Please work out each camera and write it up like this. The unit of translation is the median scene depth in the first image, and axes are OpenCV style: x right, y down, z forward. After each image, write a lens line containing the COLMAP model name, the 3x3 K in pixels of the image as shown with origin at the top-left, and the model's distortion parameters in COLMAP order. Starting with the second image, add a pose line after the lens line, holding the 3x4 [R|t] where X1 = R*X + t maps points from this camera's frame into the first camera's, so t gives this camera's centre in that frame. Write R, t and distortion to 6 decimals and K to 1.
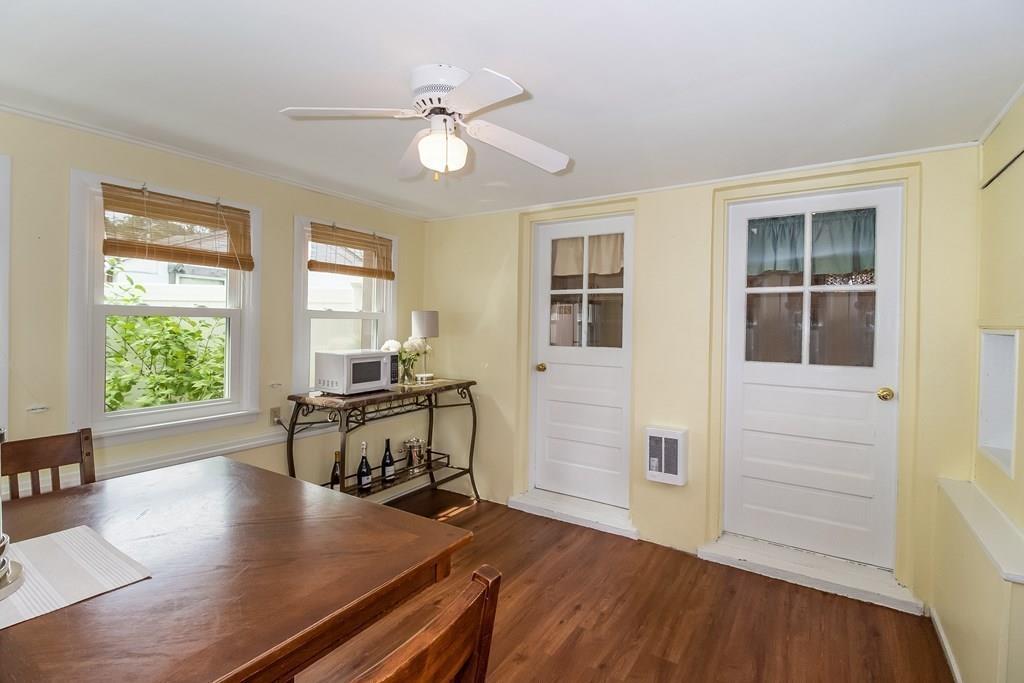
lens RADIAL K [[480.7, 0, 517.6], [0, 480.7, 329.9], [0, 0, 1]] dist [-0.000095, -0.011228]
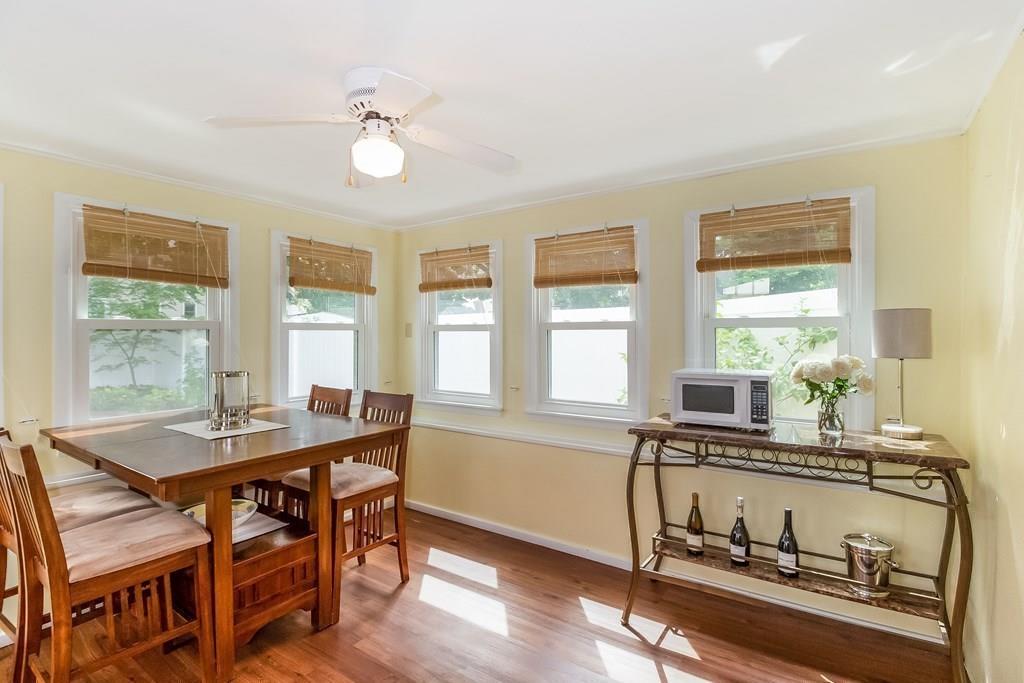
lens RADIAL K [[480.7, 0, 517.6], [0, 480.7, 329.9], [0, 0, 1]] dist [-0.000095, -0.011228]
pose [[-0.018225, -0.013572, -0.999742, 0.483298], [-0.006999, 0.999885, -0.013446, -0.007237], [0.999809, 0.006752, -0.018318, 0.797442]]
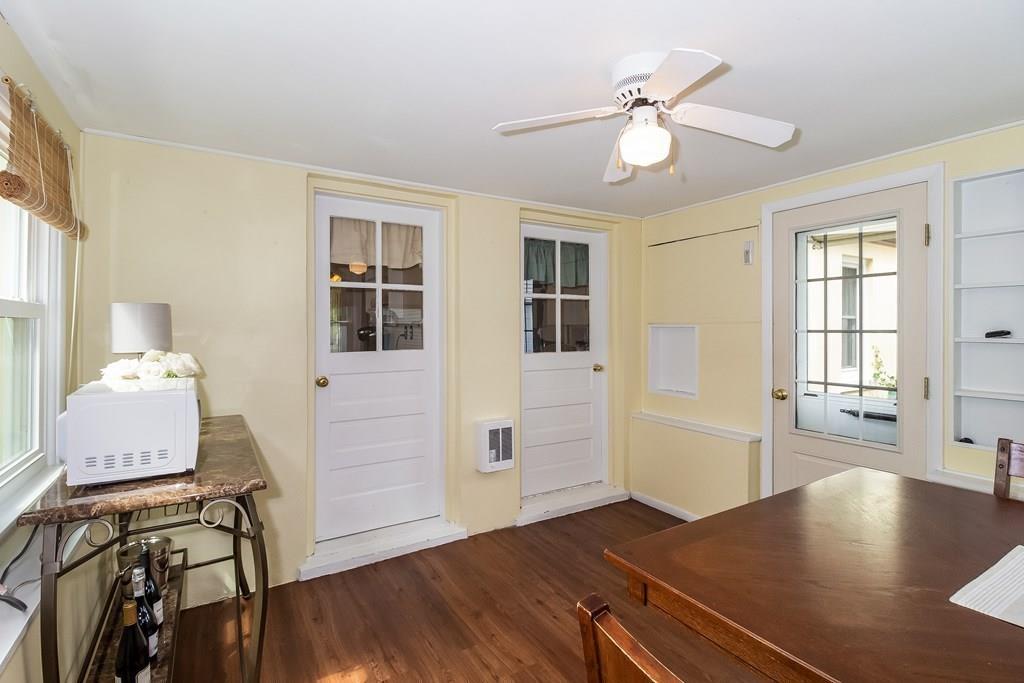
lens RADIAL K [[502.2, 0, 545.8], [0, 502.2, 324.0], [0, 0, 1]] dist [0.001391, -0.000029]
pose [[0.397123, -0.013186, 0.917671, -0.723452], [0.012355, 0.999883, 0.009021, -0.021413], [-0.917682, 0.007755, 0.397239, 0.476954]]
